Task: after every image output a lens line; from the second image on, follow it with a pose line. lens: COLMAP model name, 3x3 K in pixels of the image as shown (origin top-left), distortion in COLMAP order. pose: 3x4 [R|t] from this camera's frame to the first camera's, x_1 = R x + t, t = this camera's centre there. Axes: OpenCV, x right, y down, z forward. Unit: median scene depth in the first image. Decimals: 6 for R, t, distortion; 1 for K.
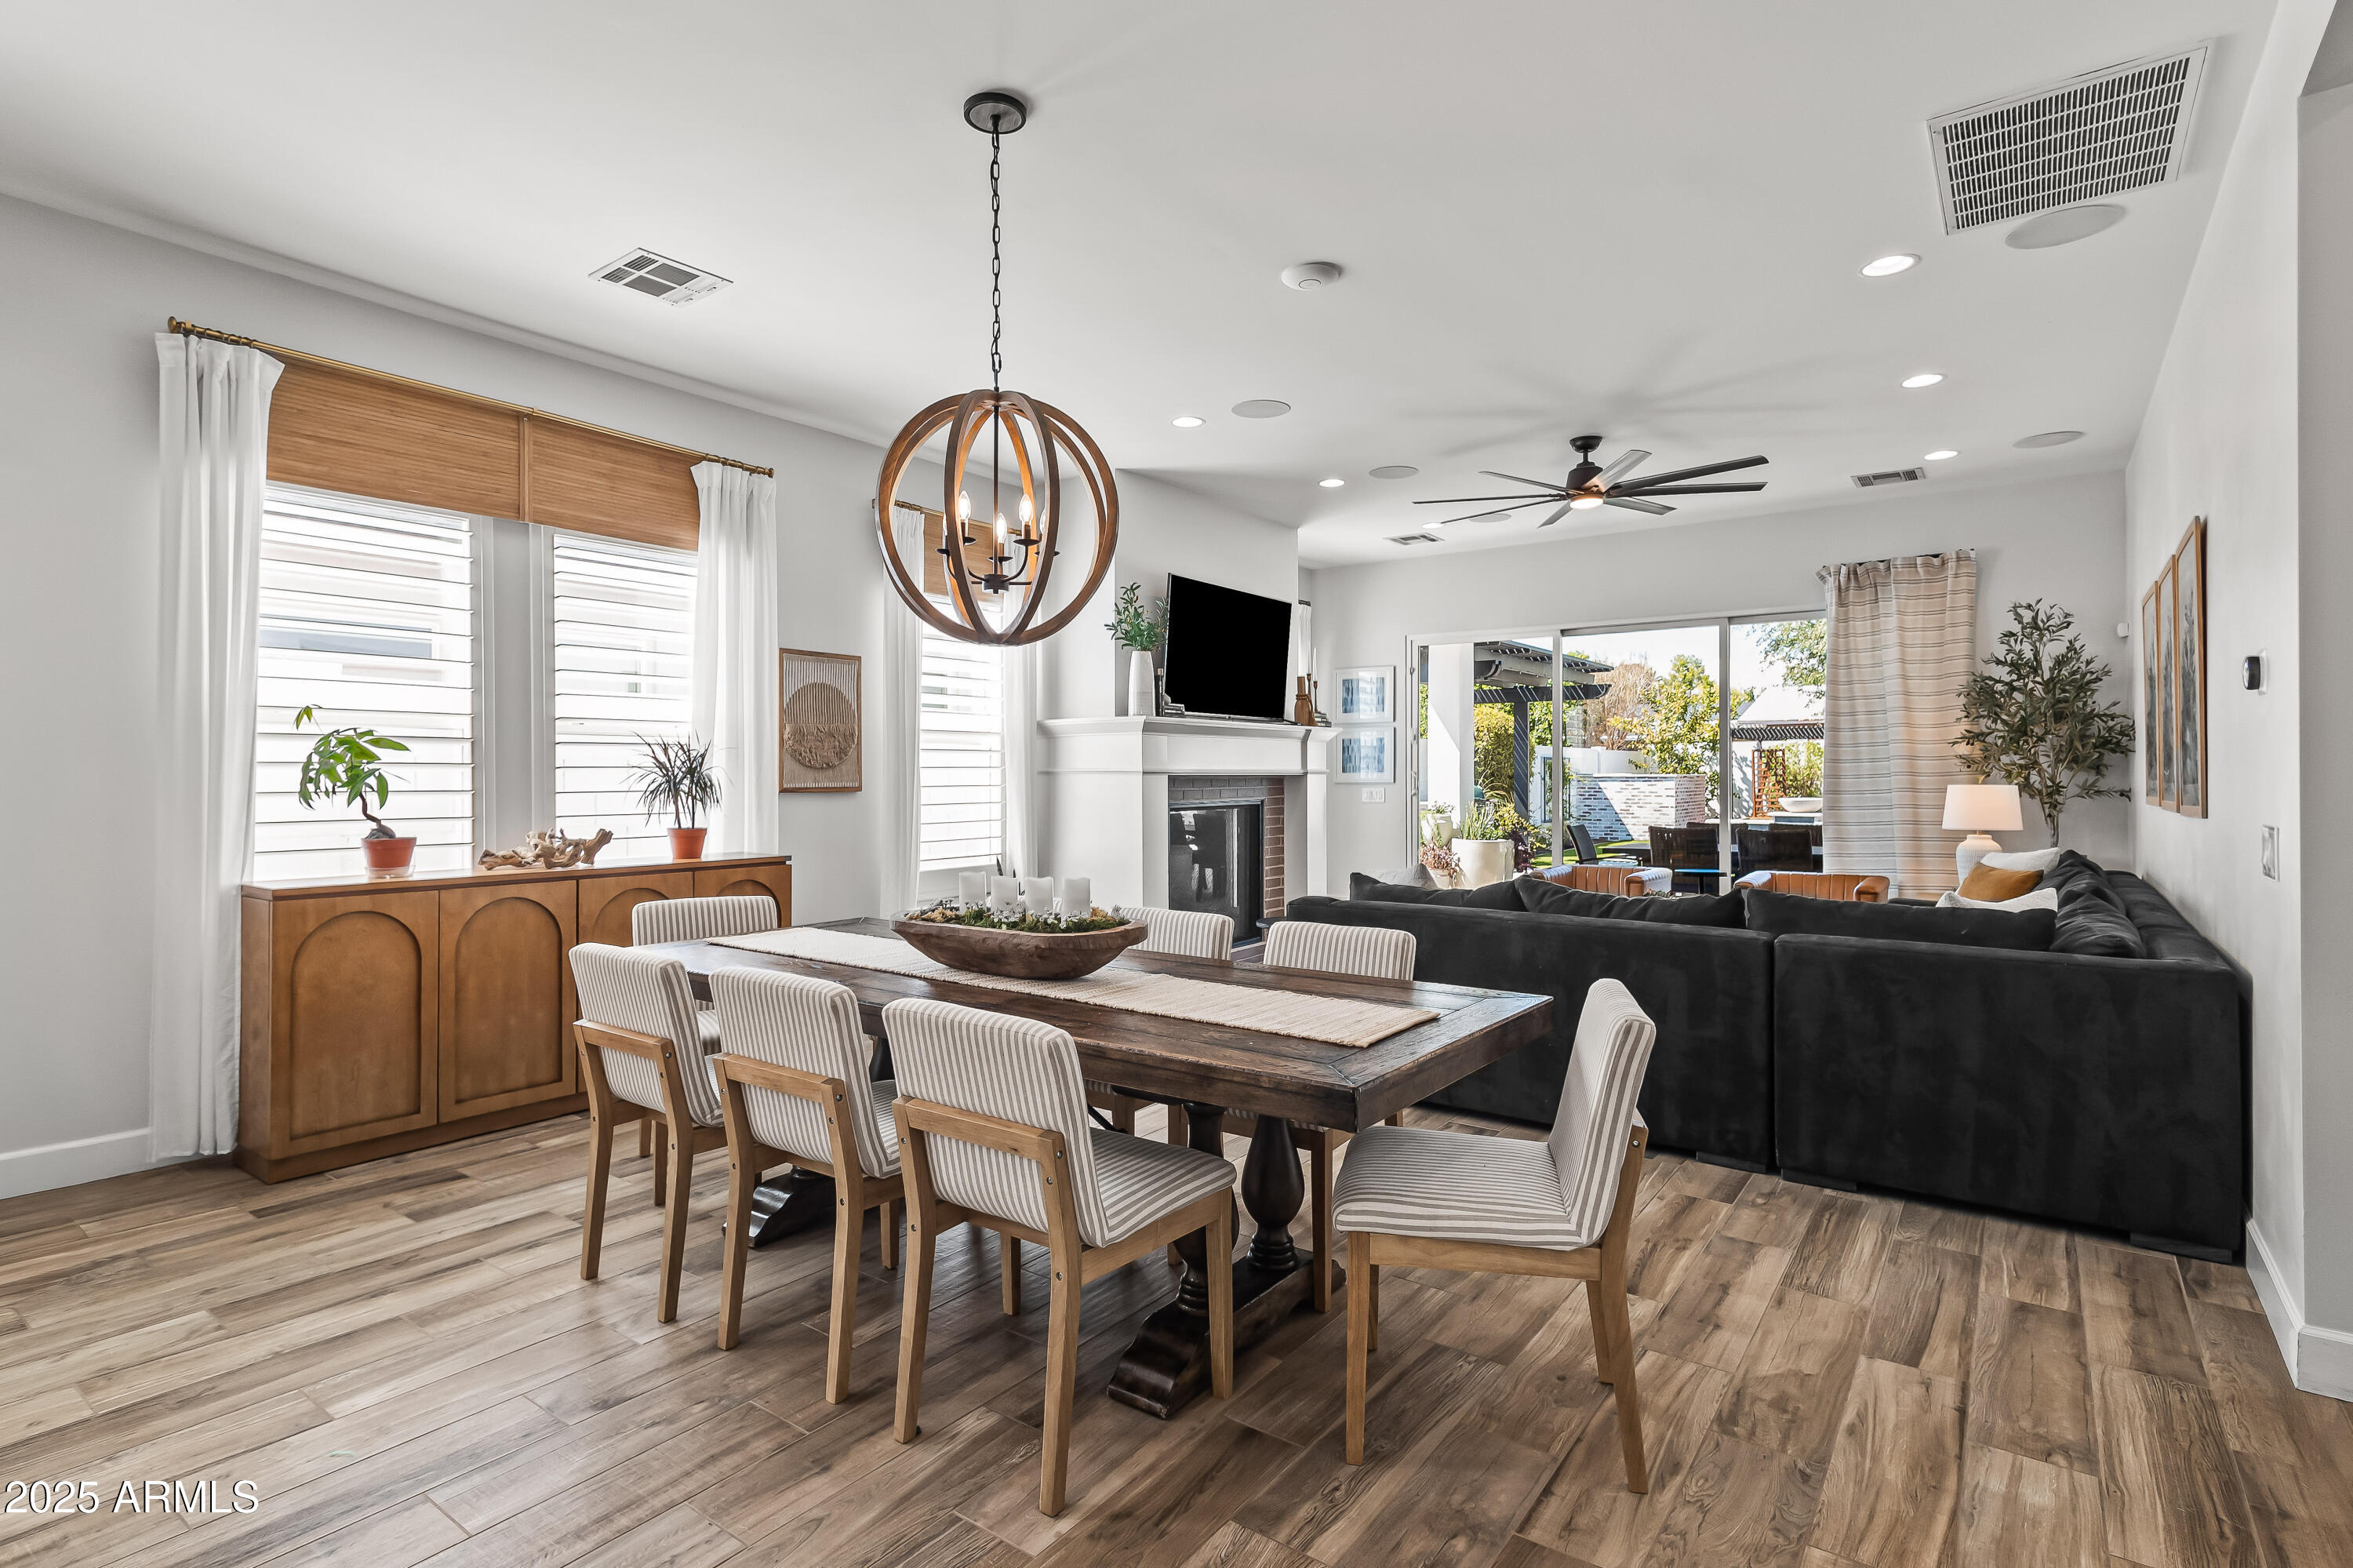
lens RADIAL K [[1143.7, 0, 1188.6], [0, 1143.7, 780.3], [0, 0, 1]] dist [0.016877, -0.000976]
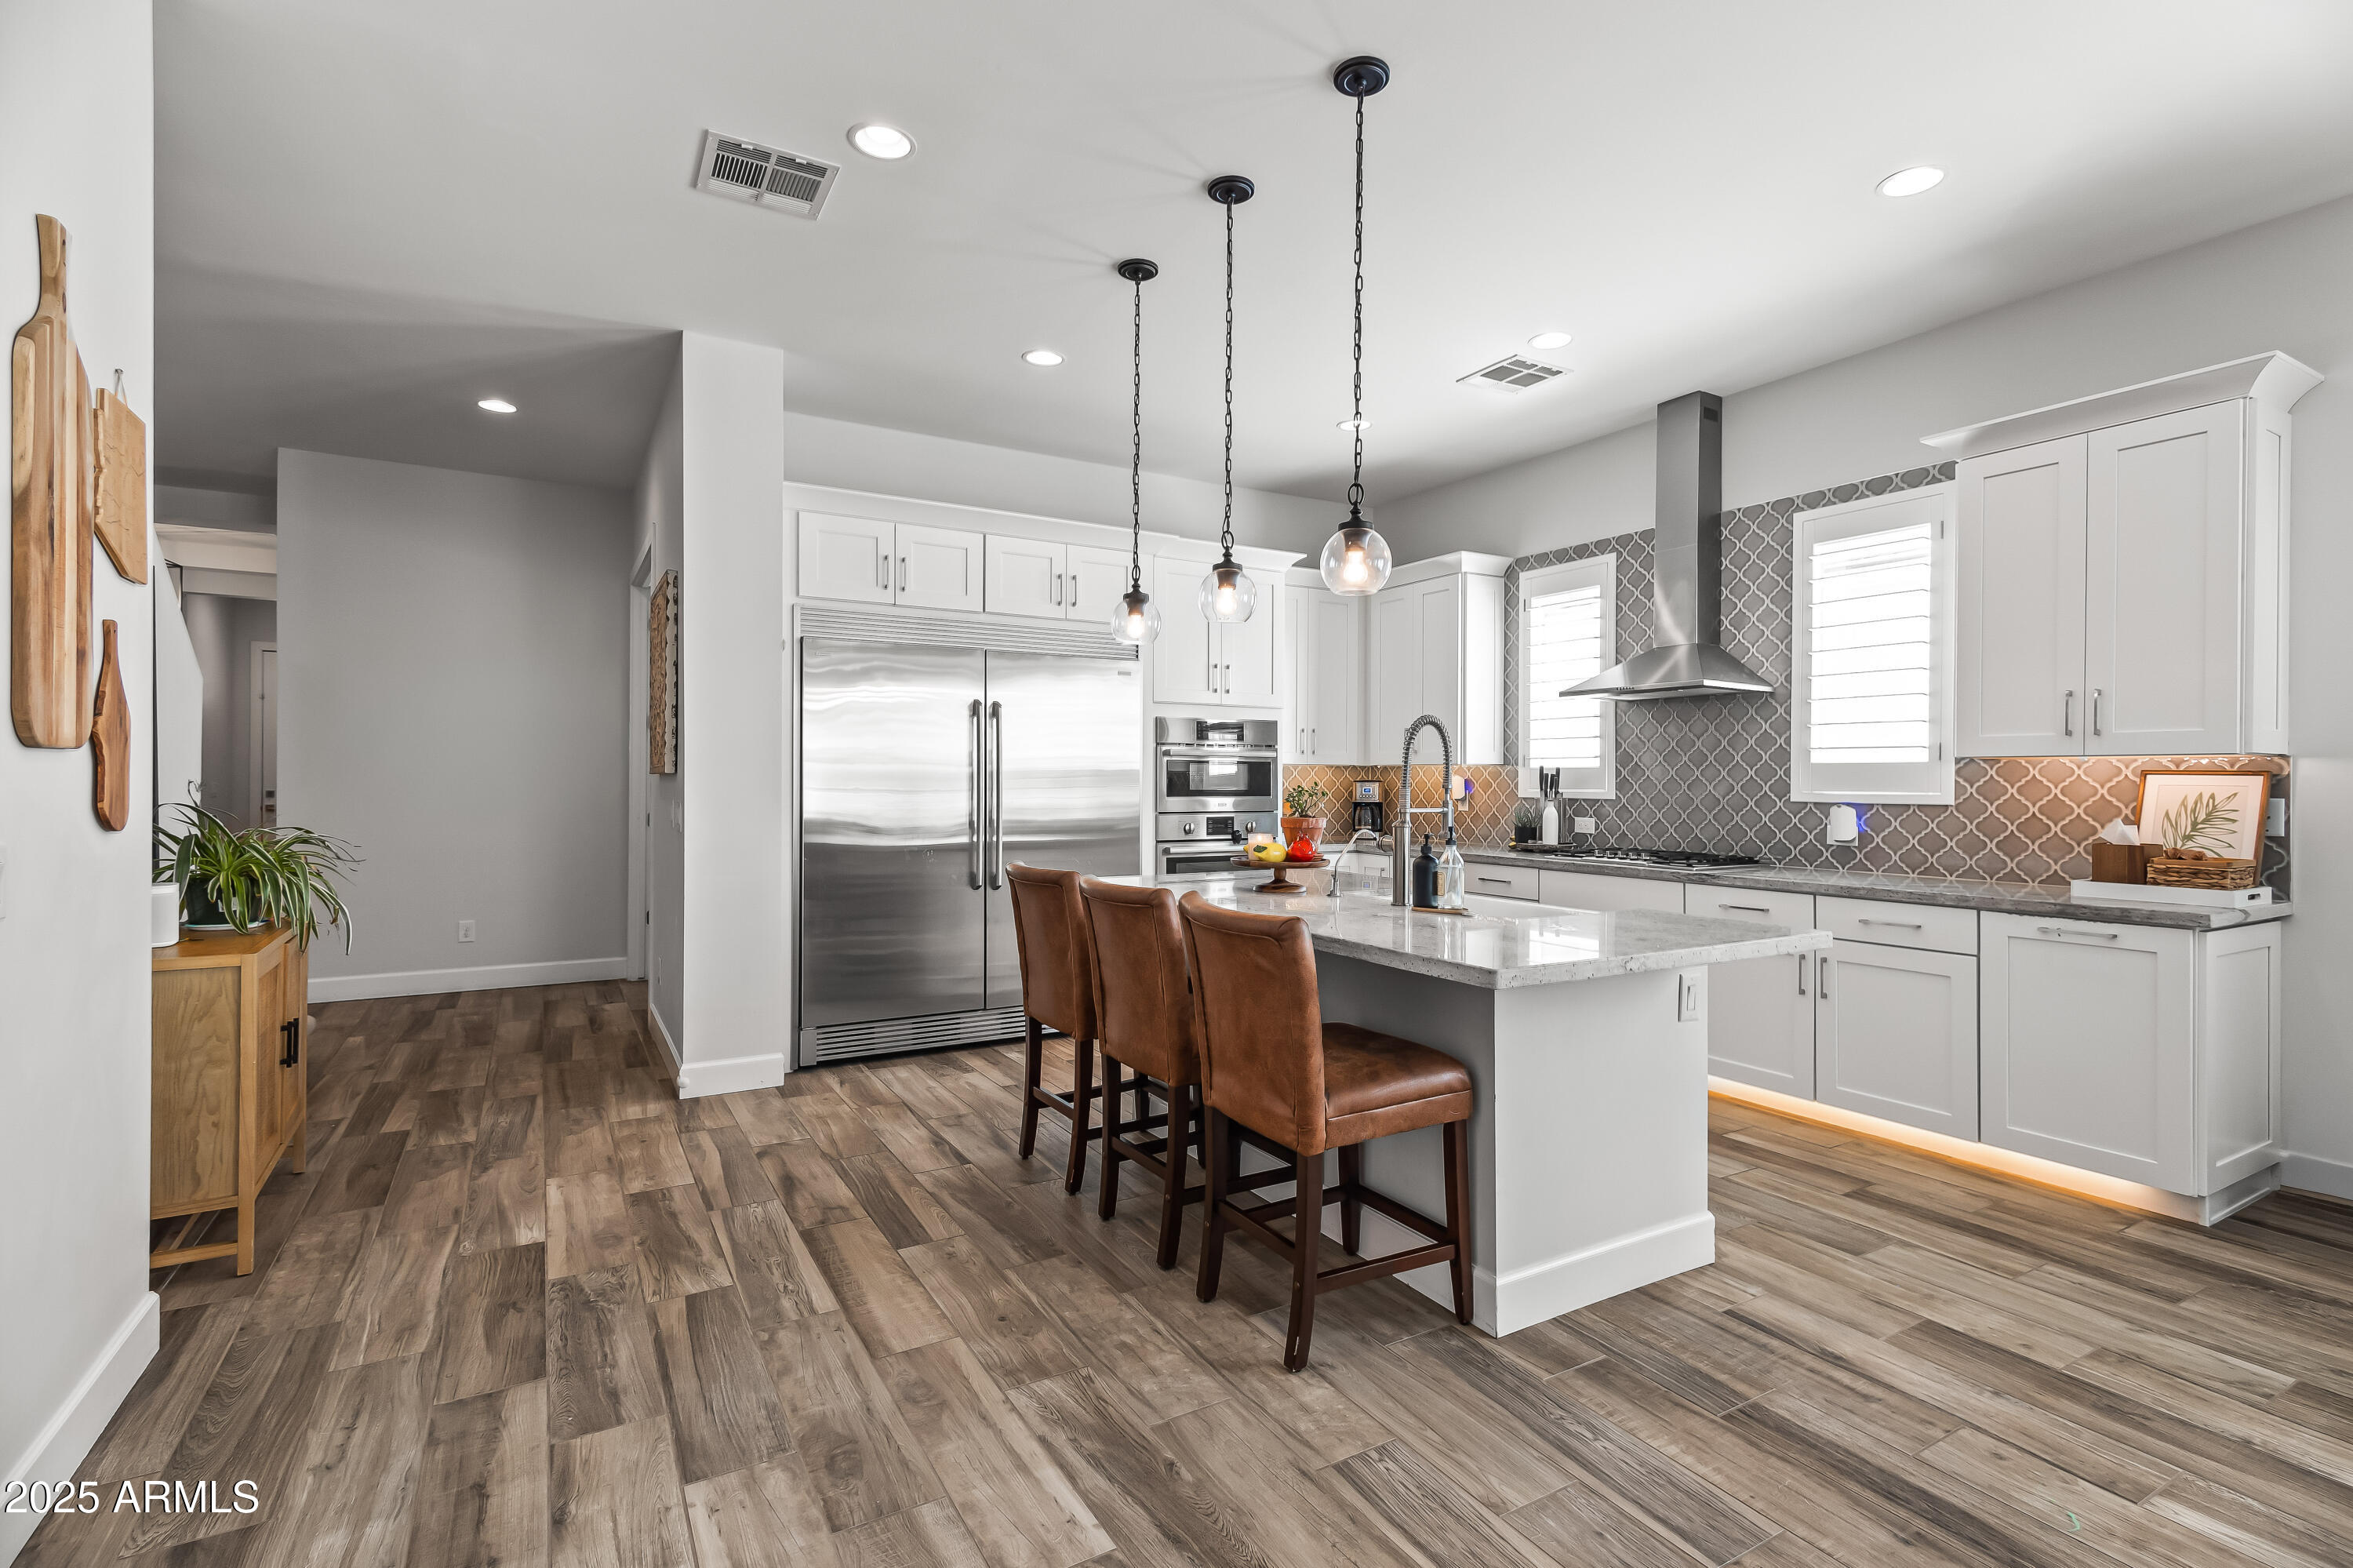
lens RADIAL K [[1093.4, 0, 1173.9], [0, 1093.4, 779.3], [0, 0, 1]] dist [0.008593, -0.000026]
pose [[-0.404241, -0.003081, -0.914647, 0.150888], [-0.011195, 0.999936, 0.001579, 0.002332], [0.914584, 0.010878, -0.404249, 0.300717]]
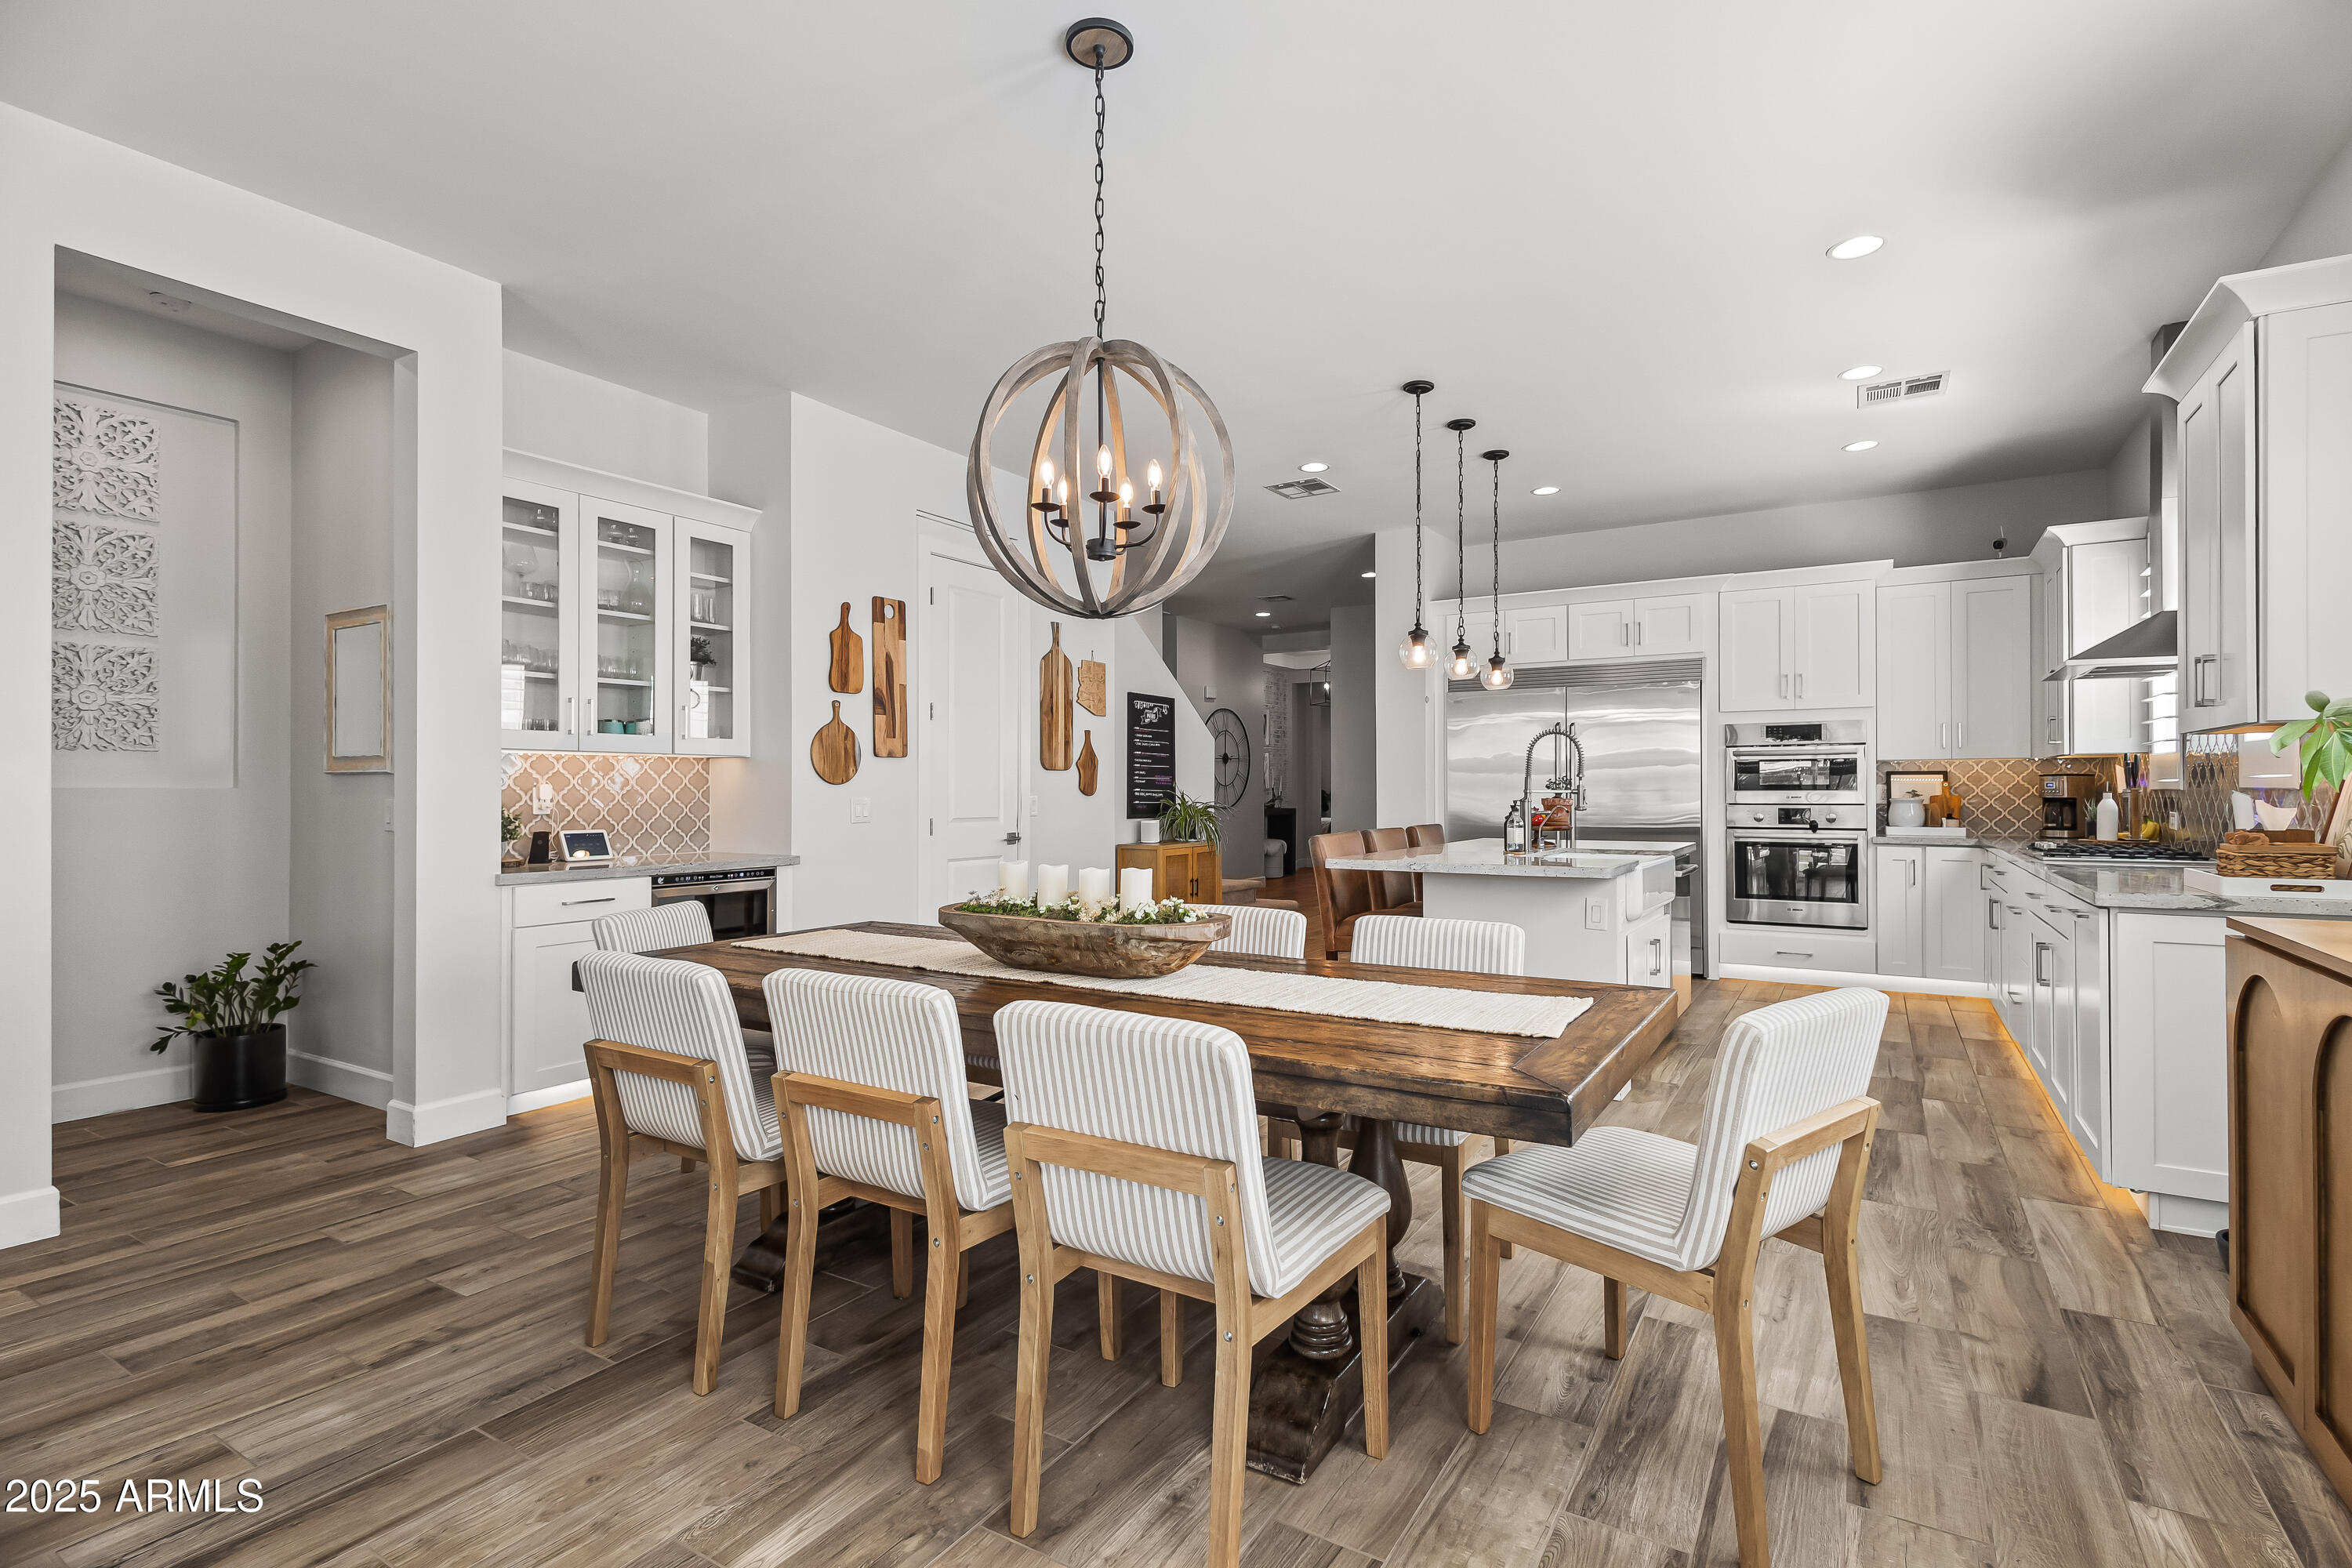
lens RADIAL K [[1101.6, 0, 1219.5], [0, 1101.6, 789.6], [0, 0, 1]] dist [0.015460, -0.000113]
pose [[-0.995584, 0.002755, -0.093836, -0.105619], [0.002170, 0.999978, 0.006338, 0.010848], [0.093852, 0.006107, -0.995567, 1.128758]]
